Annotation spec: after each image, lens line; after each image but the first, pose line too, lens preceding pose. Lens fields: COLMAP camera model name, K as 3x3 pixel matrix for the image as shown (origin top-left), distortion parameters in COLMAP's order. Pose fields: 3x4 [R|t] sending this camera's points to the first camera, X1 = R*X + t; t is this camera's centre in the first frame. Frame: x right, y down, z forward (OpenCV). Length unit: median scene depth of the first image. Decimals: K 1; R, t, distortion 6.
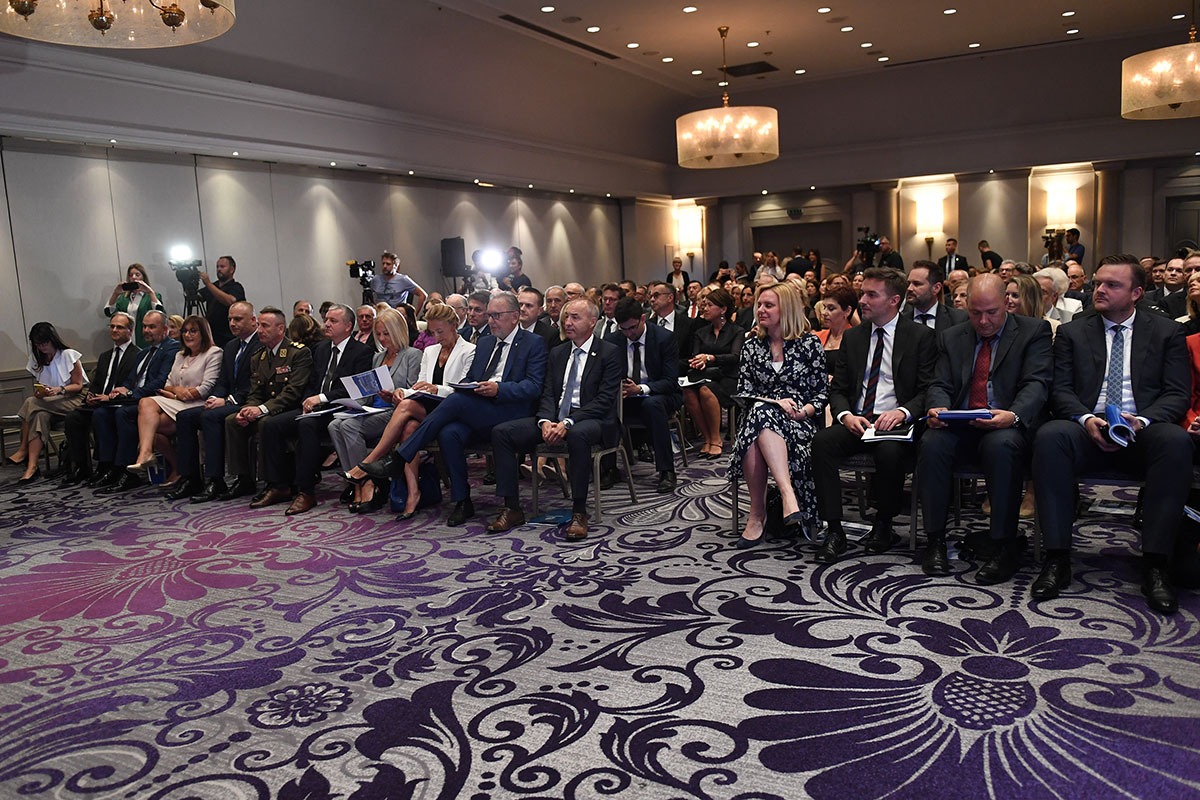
lens RADIAL K [[889.8, 0, 600.0], [0, 889.8, 400.0], [0, 0, 1]] dist [-0.036016, -0.003112]
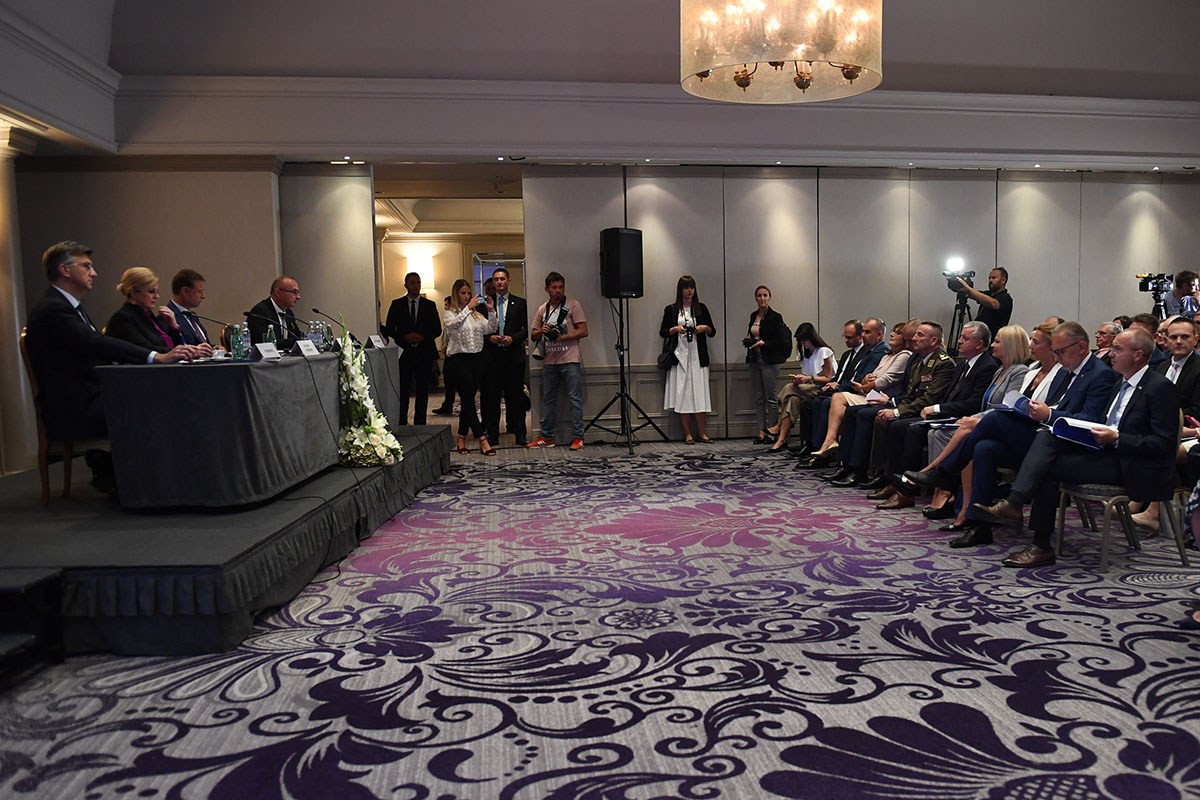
lens RADIAL K [[845.1, 0, 600.0], [0, 845.1, 400.0], [0, 0, 1]] dist [-0.028446, -0.004342]
pose [[0.686188, 0.109559, -0.719126, 0.441739], [-0.113601, 0.992603, 0.042826, -0.030761], [0.718499, 0.052307, 0.693558, 0.037464]]
